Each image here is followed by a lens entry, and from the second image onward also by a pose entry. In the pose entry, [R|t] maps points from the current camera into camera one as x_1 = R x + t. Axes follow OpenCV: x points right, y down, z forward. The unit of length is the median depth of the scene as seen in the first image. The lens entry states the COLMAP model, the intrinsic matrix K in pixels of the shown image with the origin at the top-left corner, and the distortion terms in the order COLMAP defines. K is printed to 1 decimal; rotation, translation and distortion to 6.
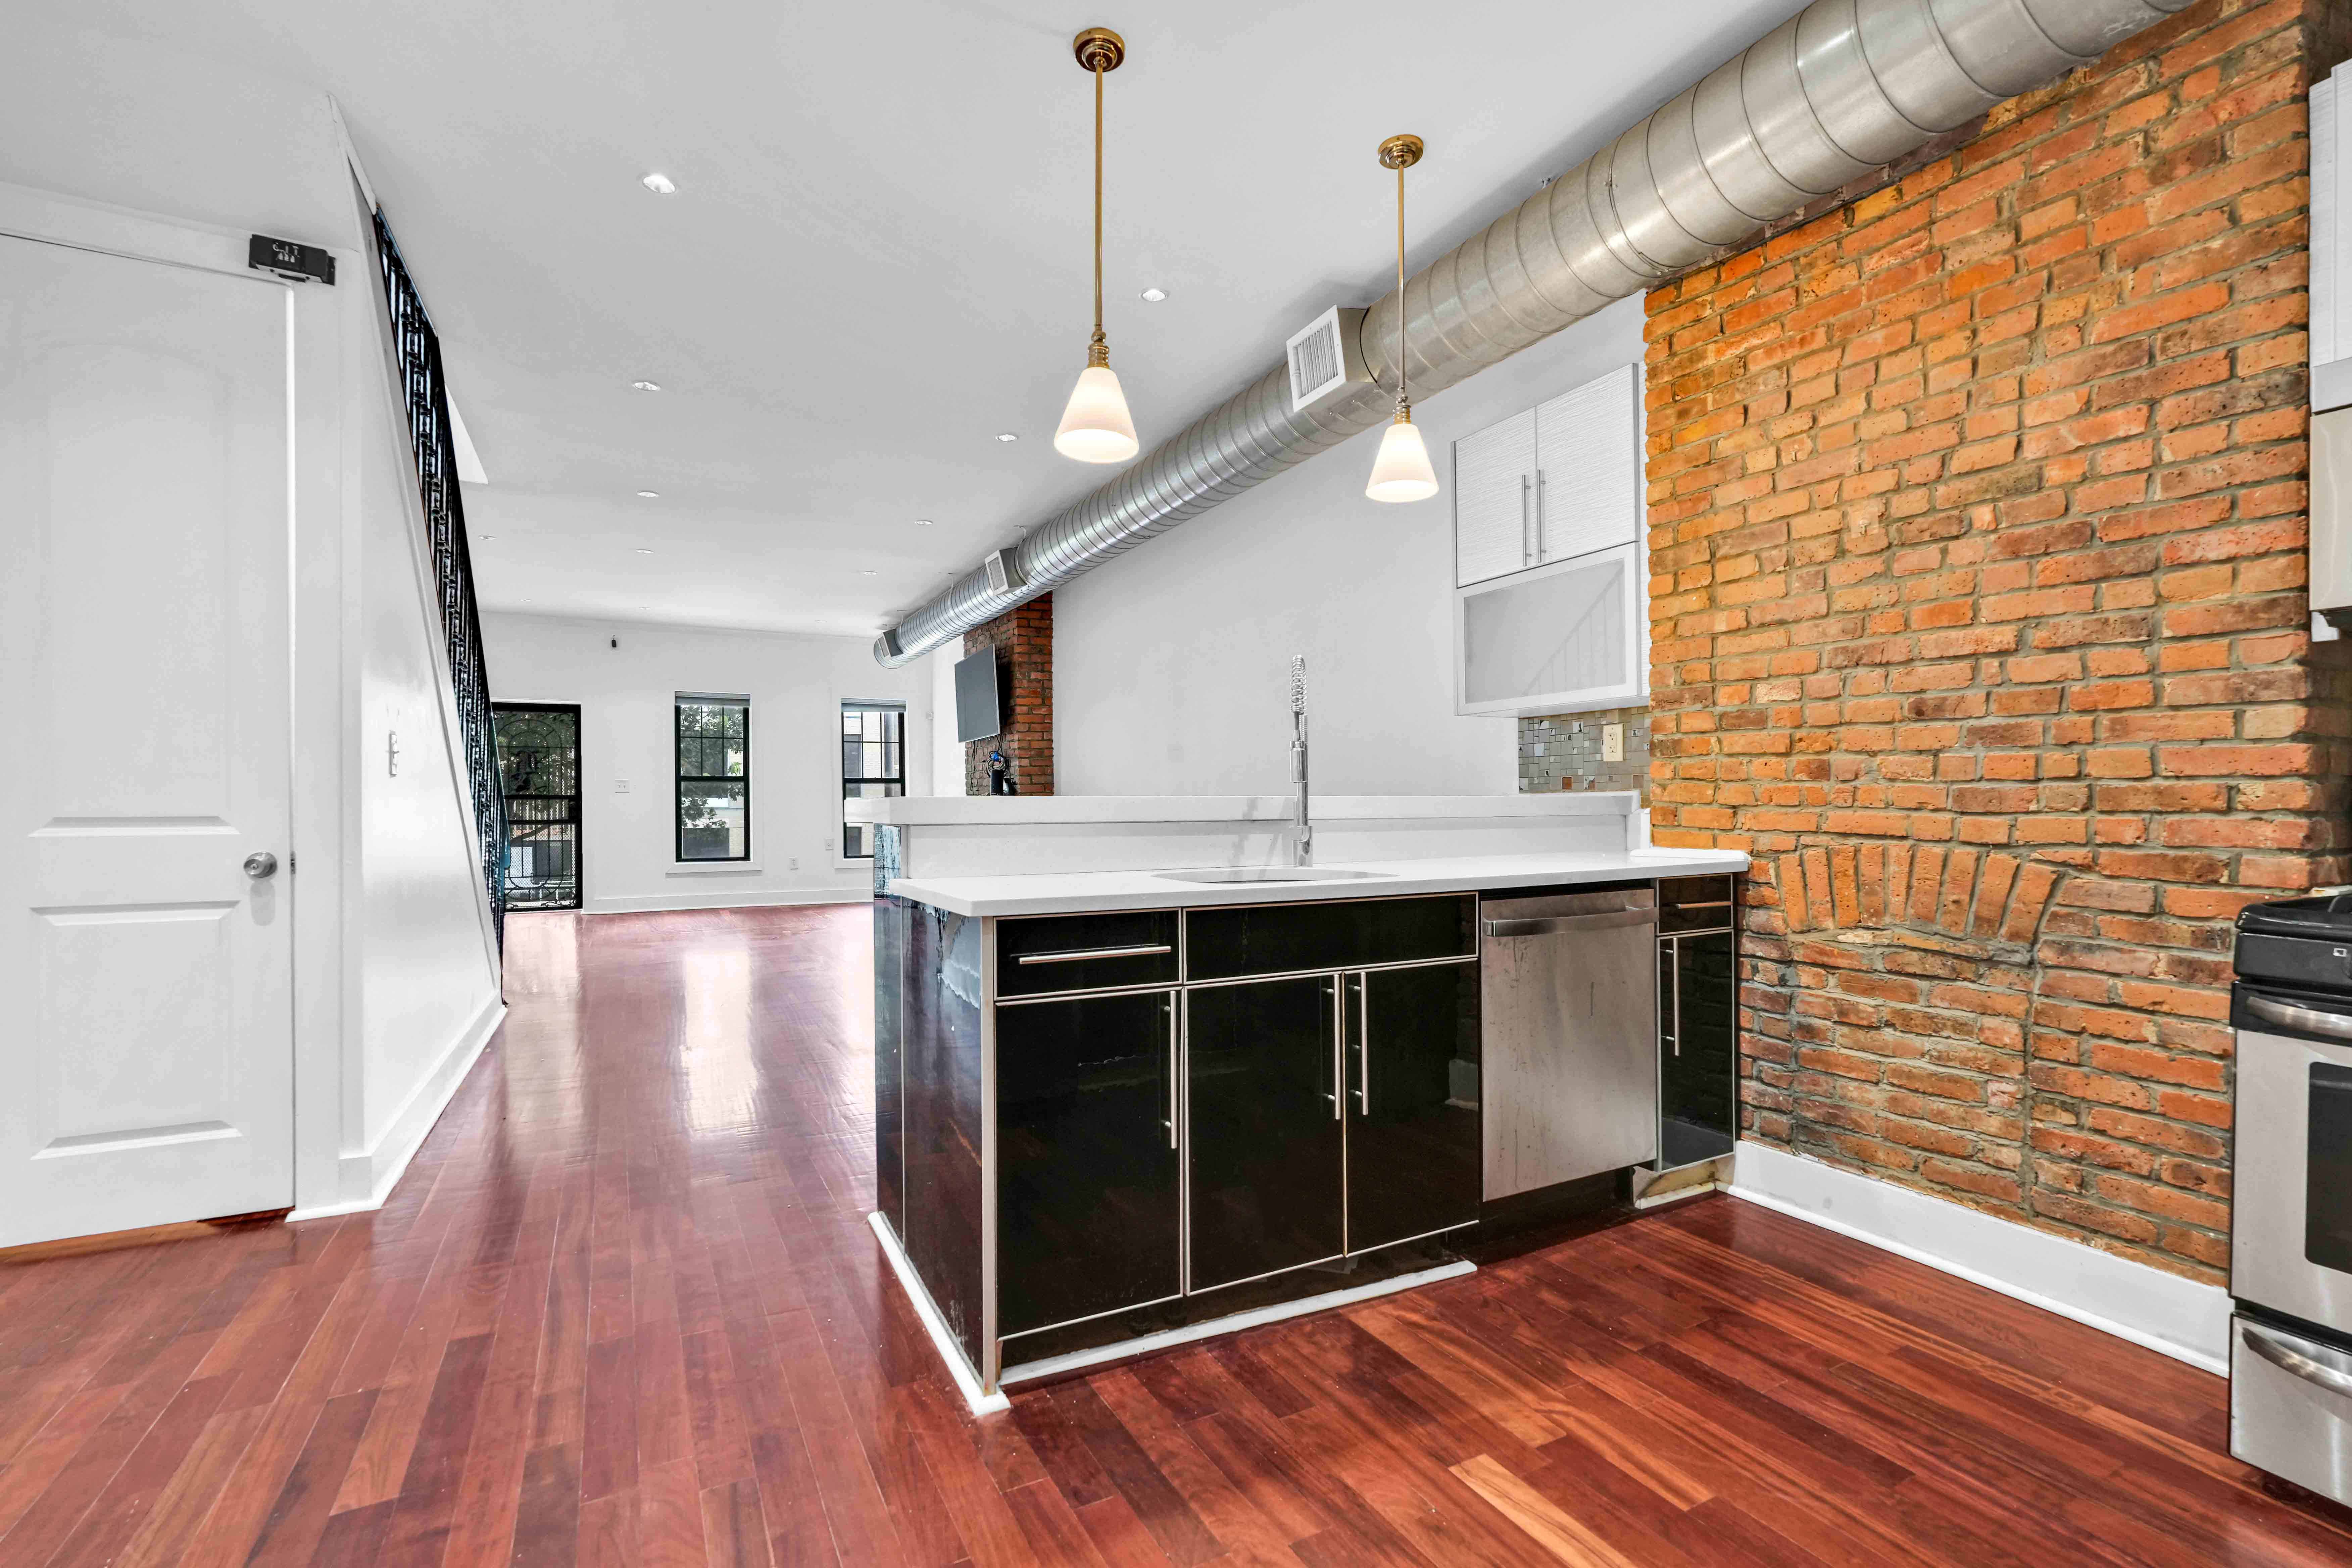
lens RADIAL K [[1056.3, 0, 1189.6], [0, 1056.3, 786.6], [0, 0, 1]] dist [0.001223, 0.002395]
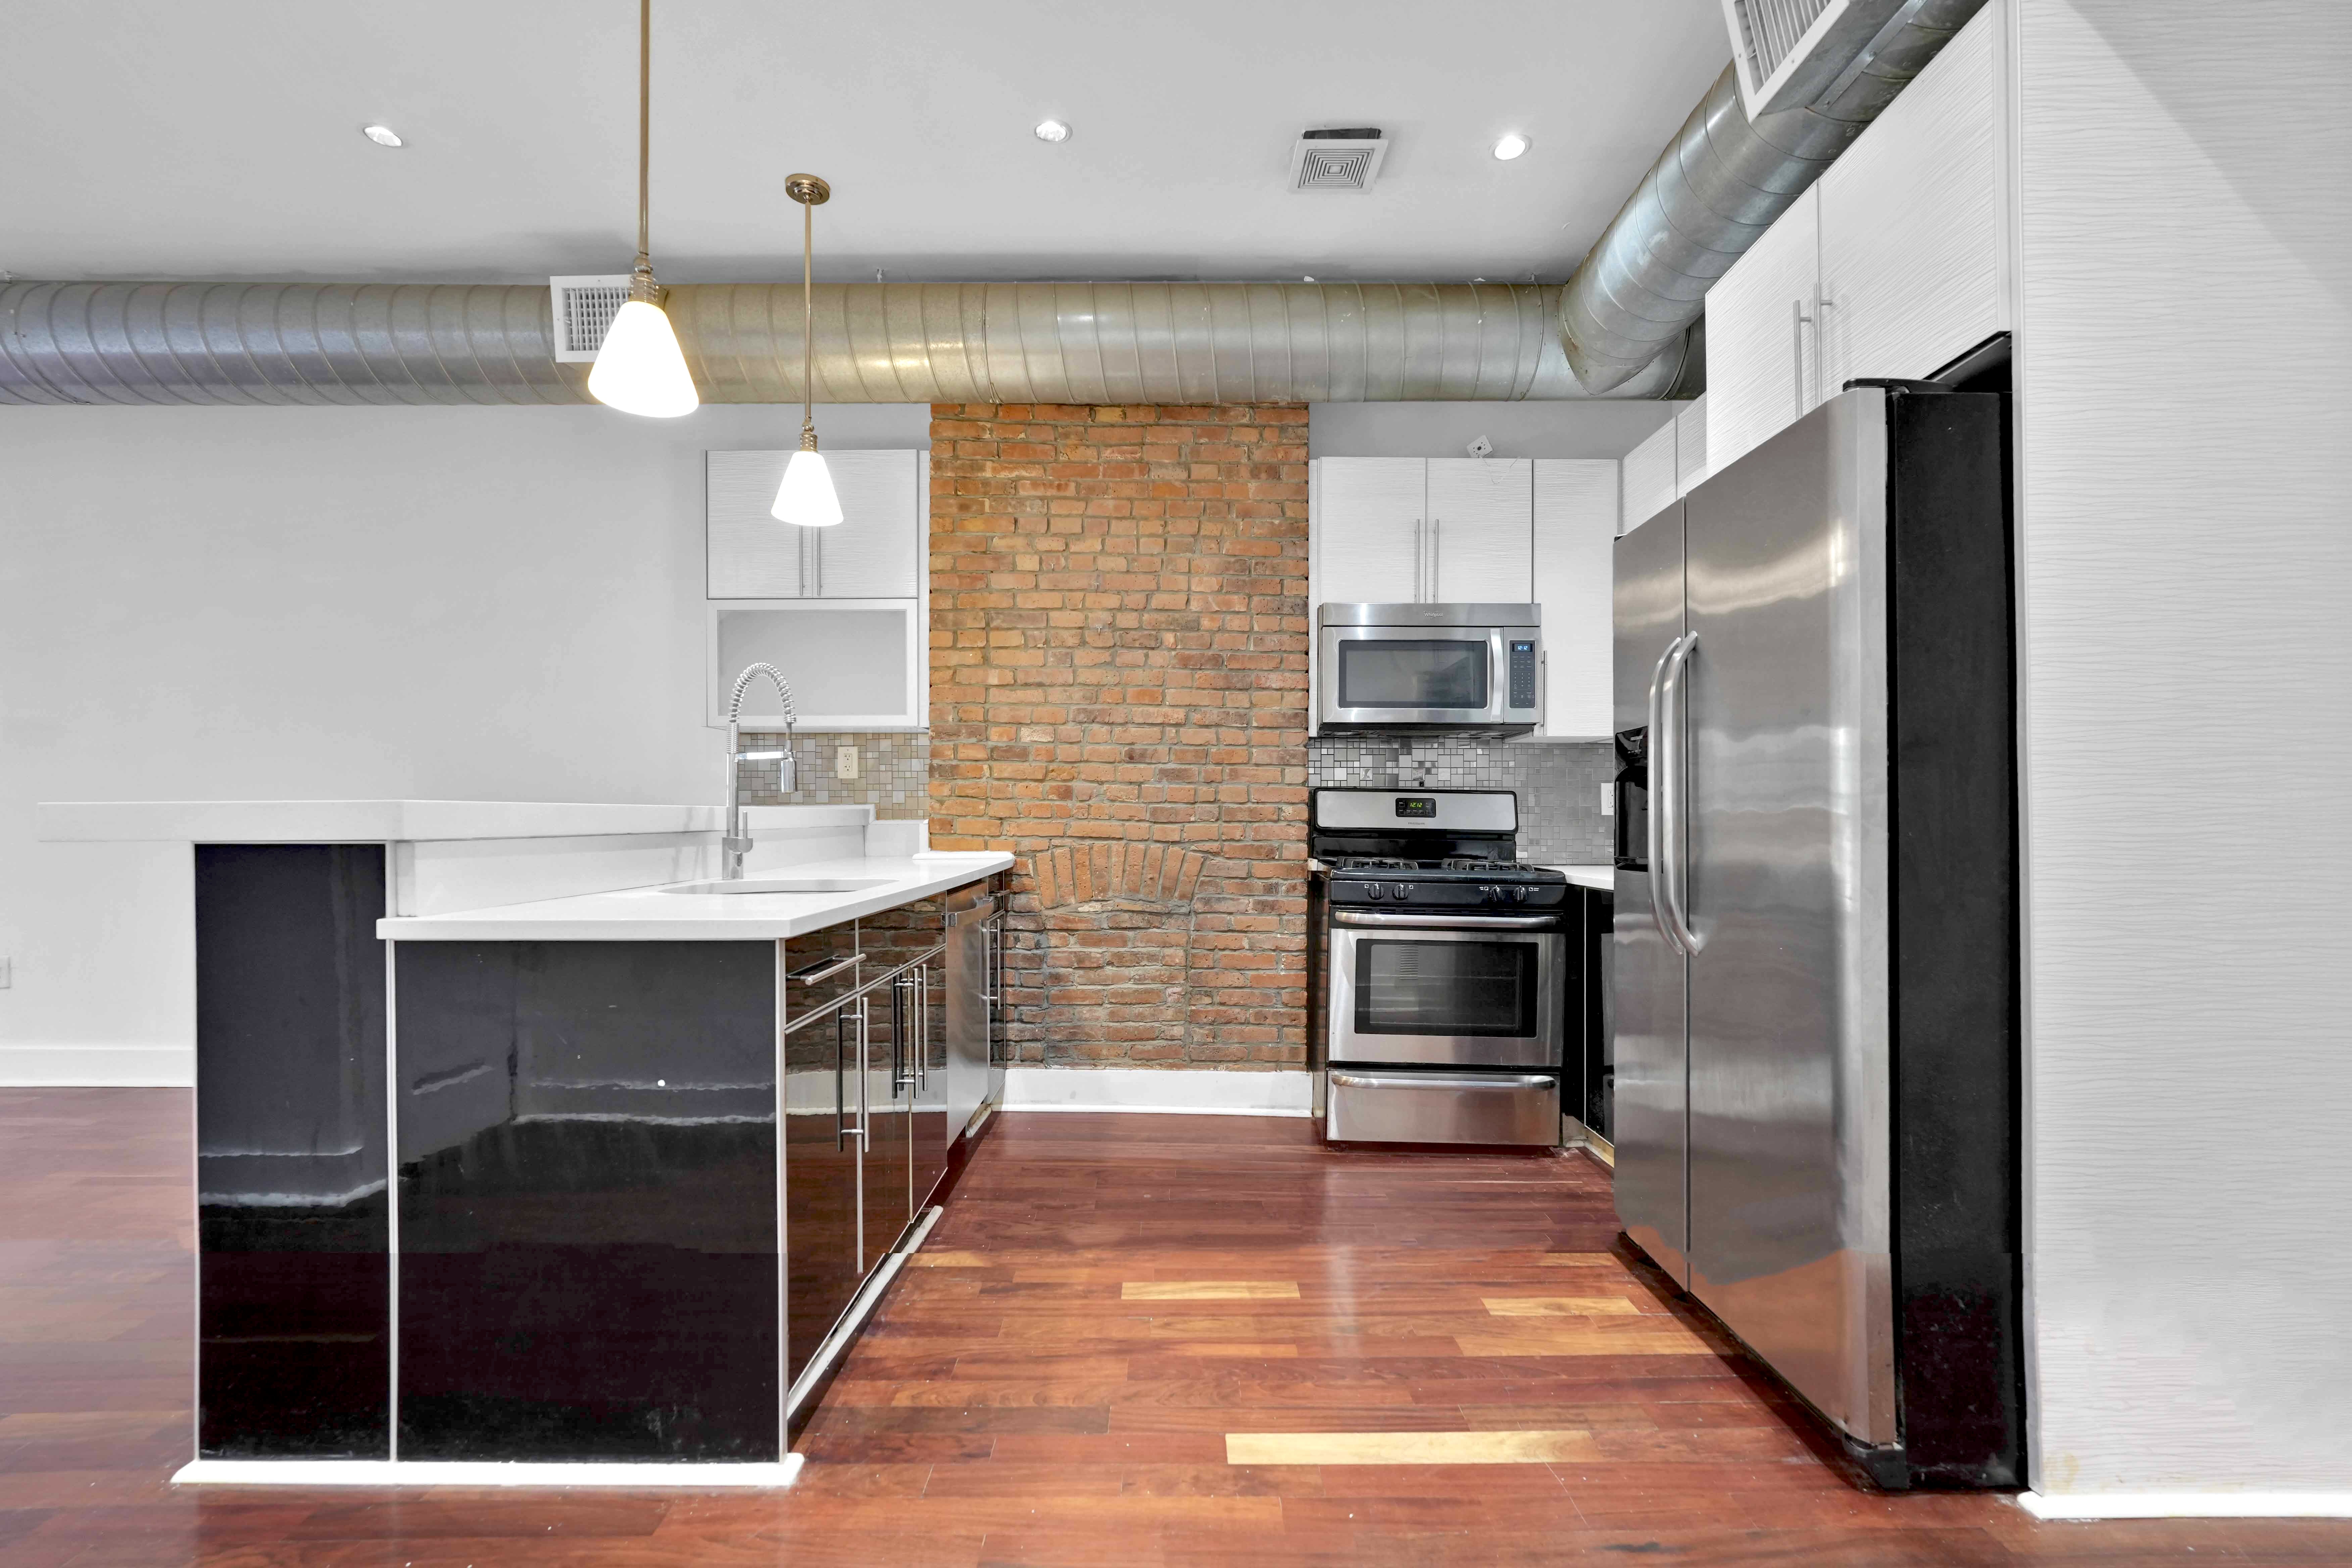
lens RADIAL K [[1056.3, 0, 1198.9], [0, 1056.3, 801.6], [0, 0, 1]] dist [0.001223, 0.002395]
pose [[0.468981, 0.016841, 0.883048, -0.558155], [-0.017332, 0.999801, -0.009862, 0.007096], [-0.883038, -0.010680, 0.469180, 0.171340]]
